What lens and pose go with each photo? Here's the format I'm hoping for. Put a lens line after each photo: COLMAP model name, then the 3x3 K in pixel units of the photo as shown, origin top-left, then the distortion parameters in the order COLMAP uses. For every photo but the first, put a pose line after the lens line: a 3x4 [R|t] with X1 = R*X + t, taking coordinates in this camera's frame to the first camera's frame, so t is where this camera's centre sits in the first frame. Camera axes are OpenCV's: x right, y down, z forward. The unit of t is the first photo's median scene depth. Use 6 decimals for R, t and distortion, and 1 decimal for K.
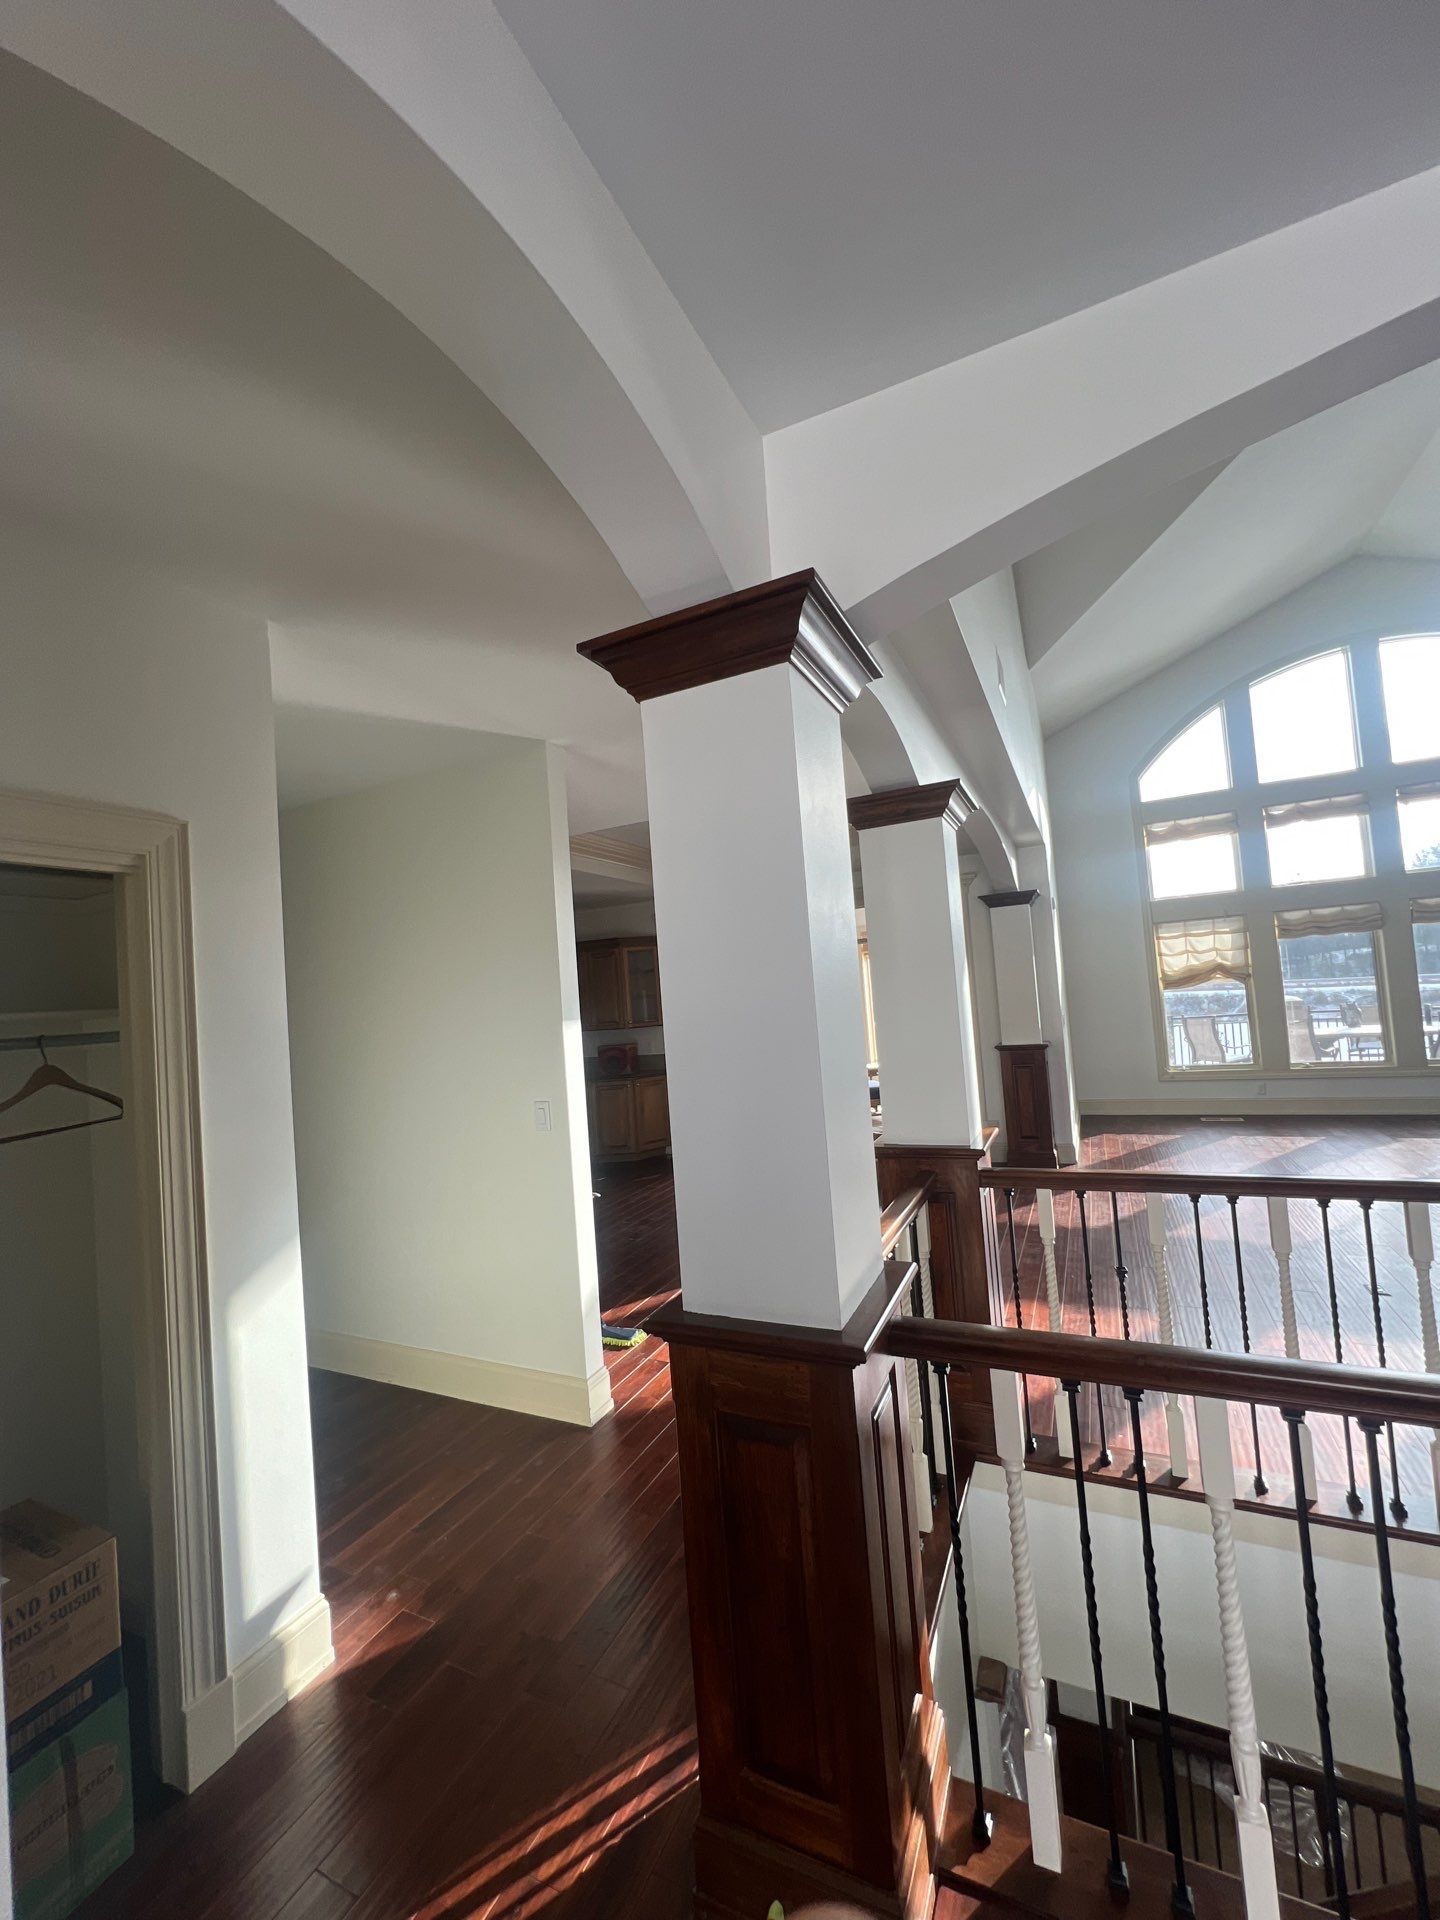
lens RADIAL K [[769.4, 0, 716.3], [0, 769.4, 964.6], [0, 0, 1]] dist [0.000907, 0.000214]
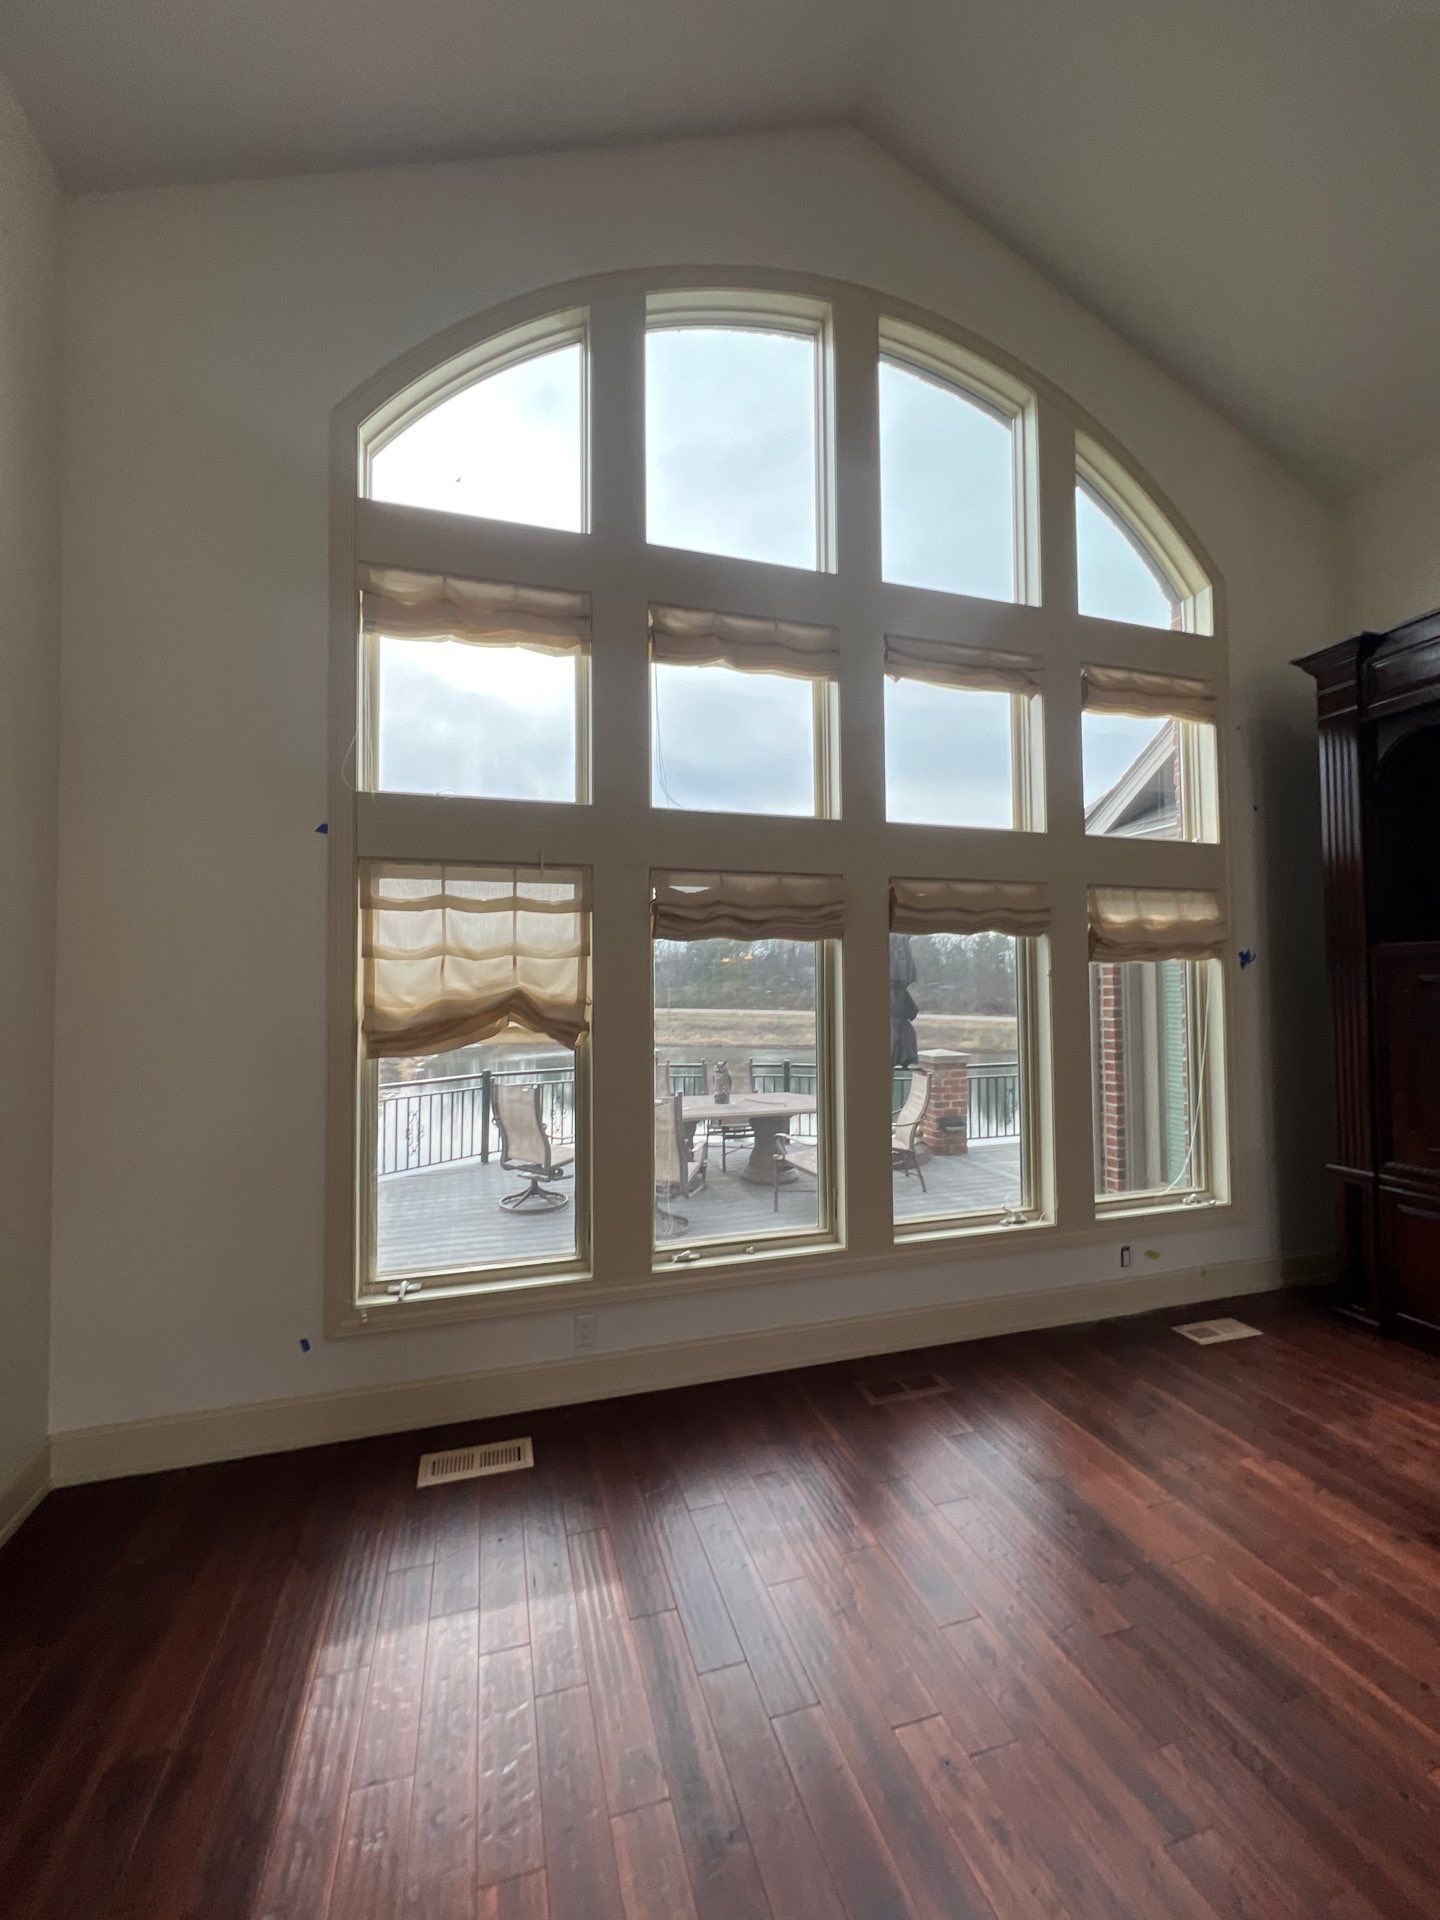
lens RADIAL K [[769.4, 0, 716.3], [0, 769.4, 964.6], [0, 0, 1]] dist [0.000907, 0.000214]
pose [[0.732065, 0.087189, 0.675633, 0.478080], [-0.073199, 0.996101, -0.049232, -0.002898], [-0.677291, -0.013415, 0.735593, 0.674906]]
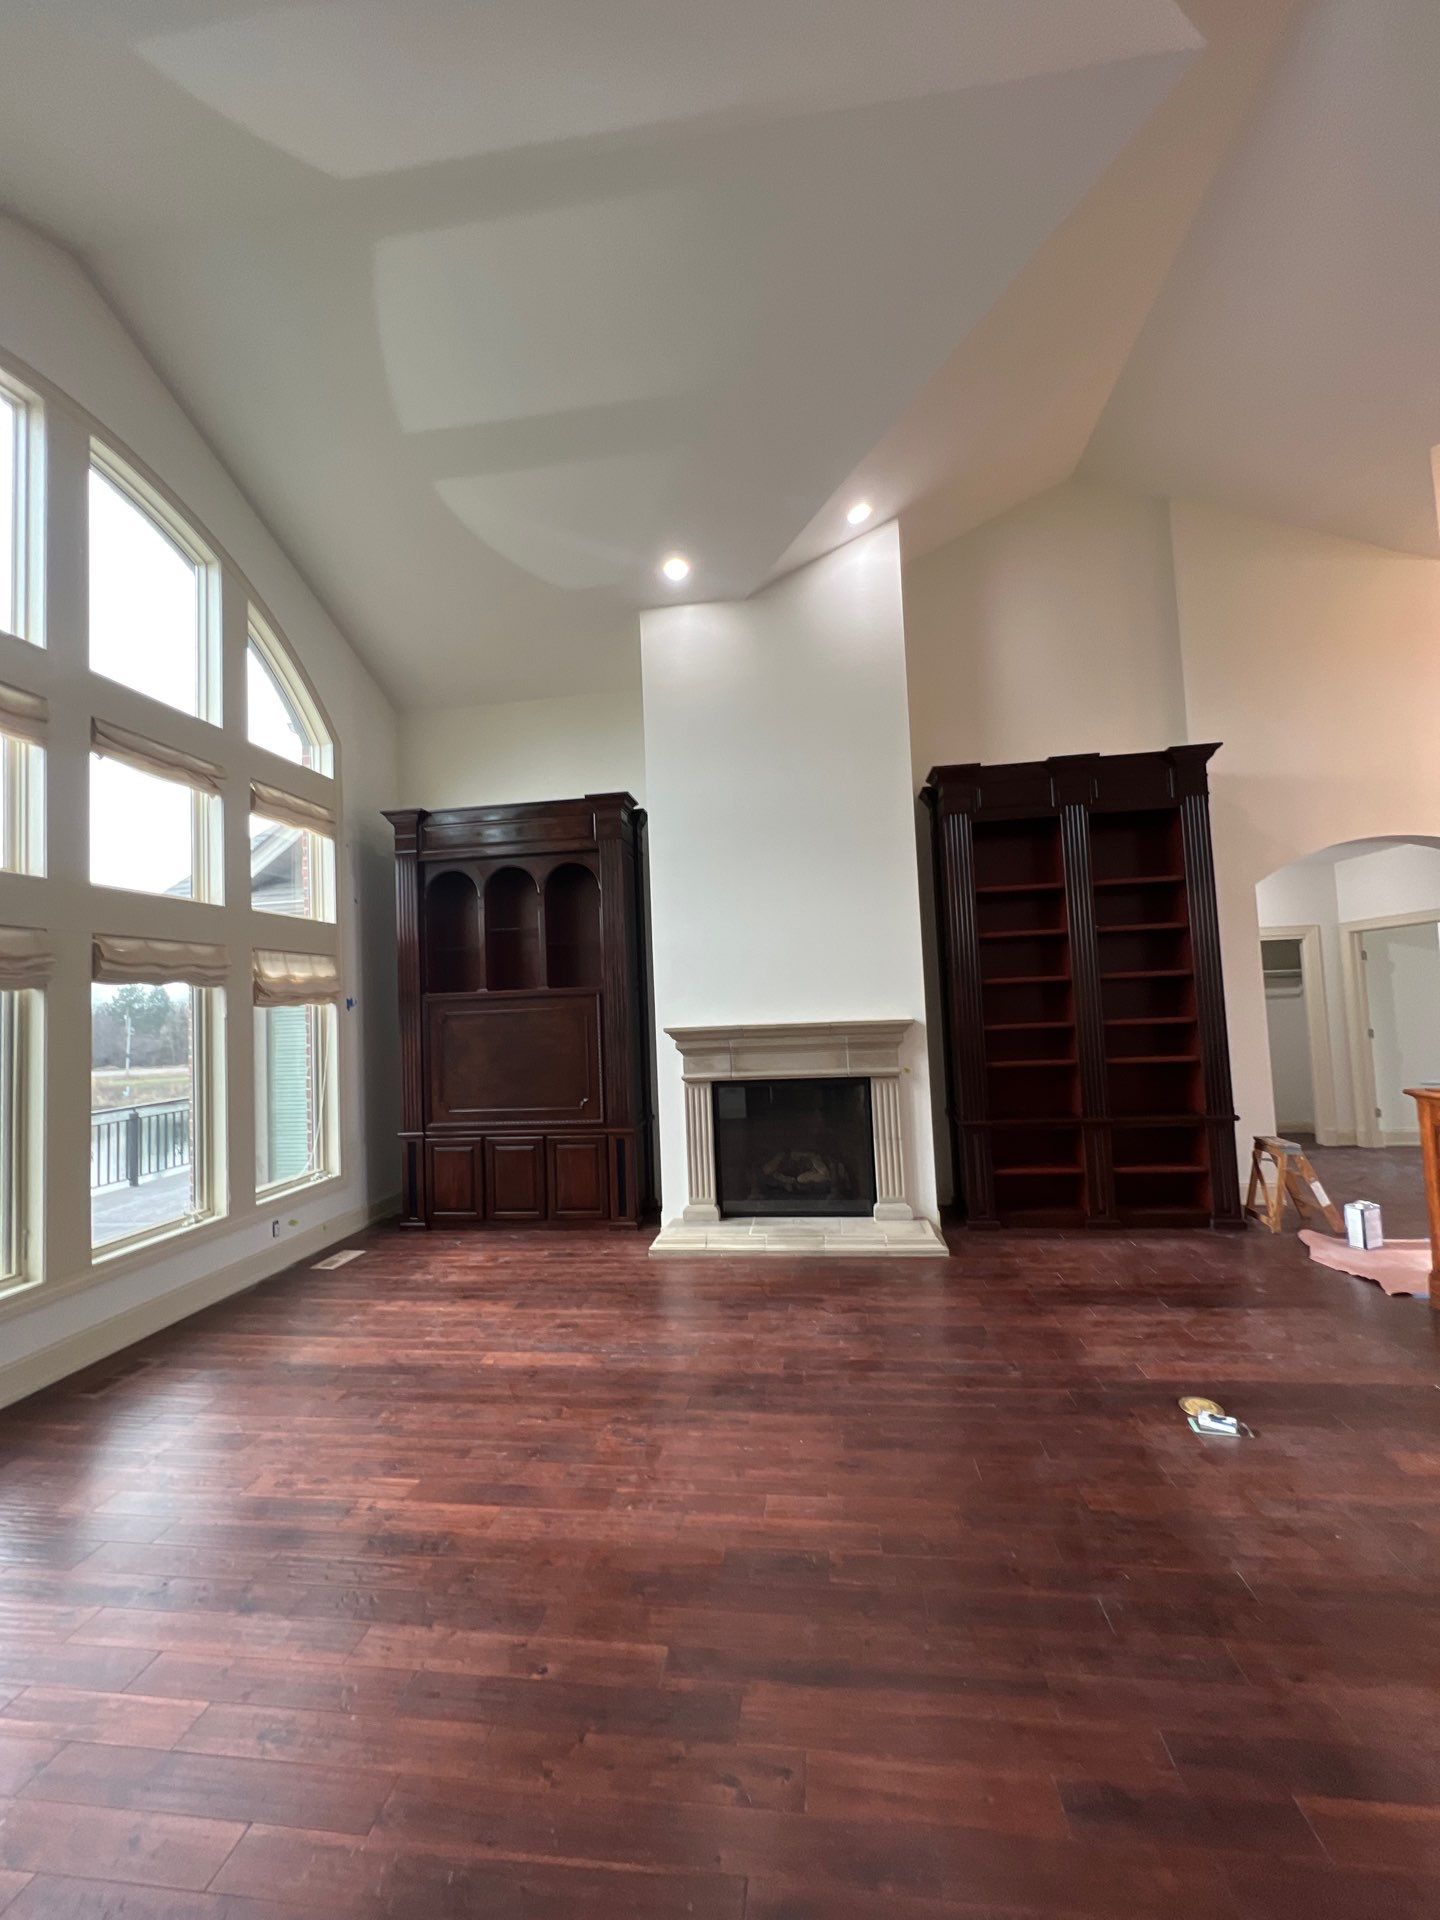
lens RADIAL K [[769.4, 0, 716.3], [0, 769.4, 964.6], [0, 0, 1]] dist [0.000907, 0.000214]
pose [[-0.303072, 0.133520, 0.943567, 0.263137], [0.023728, 0.990886, -0.132595, 0.012409], [-0.952672, -0.017796, -0.303478, 0.702082]]
